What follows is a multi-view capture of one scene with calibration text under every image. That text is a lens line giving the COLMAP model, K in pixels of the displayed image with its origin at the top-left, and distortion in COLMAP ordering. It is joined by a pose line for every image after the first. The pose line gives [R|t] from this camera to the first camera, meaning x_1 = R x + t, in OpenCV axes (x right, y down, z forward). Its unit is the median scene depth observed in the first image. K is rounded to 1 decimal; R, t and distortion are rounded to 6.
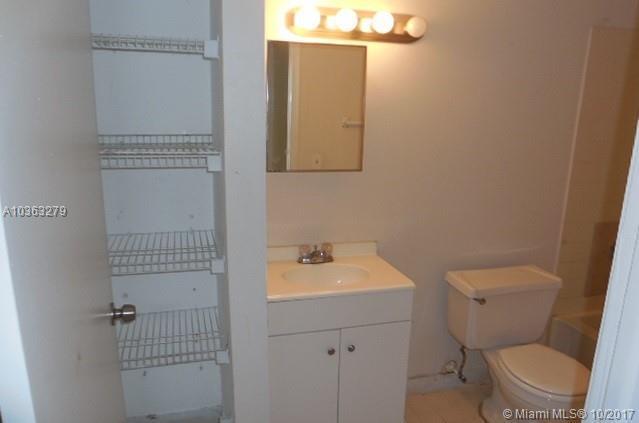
lens RADIAL K [[473.6, 0, 319.5], [0, 473.6, 211.5], [0, 0, 1]] dist [-0.062929, -0.001471]
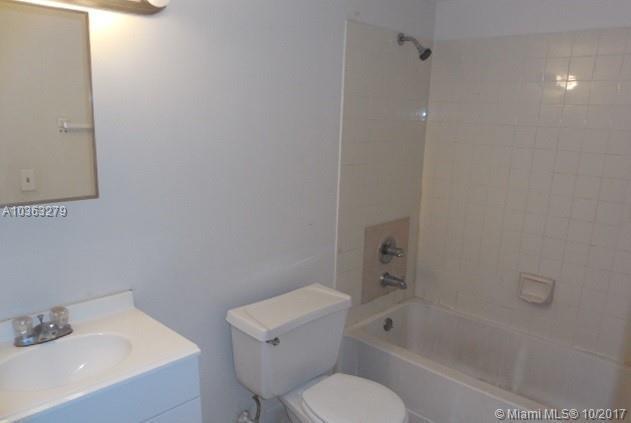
lens RADIAL K [[463.0, 0, 316.5], [0, 463.0, 239.6], [0, 0, 1]] dist [-0.094468, 0.001694]
pose [[0.847576, -0.124767, 0.515799, 0.011070], [0.091673, 0.991780, 0.089263, -0.051931], [-0.522696, -0.028372, 0.852047, 0.268992]]
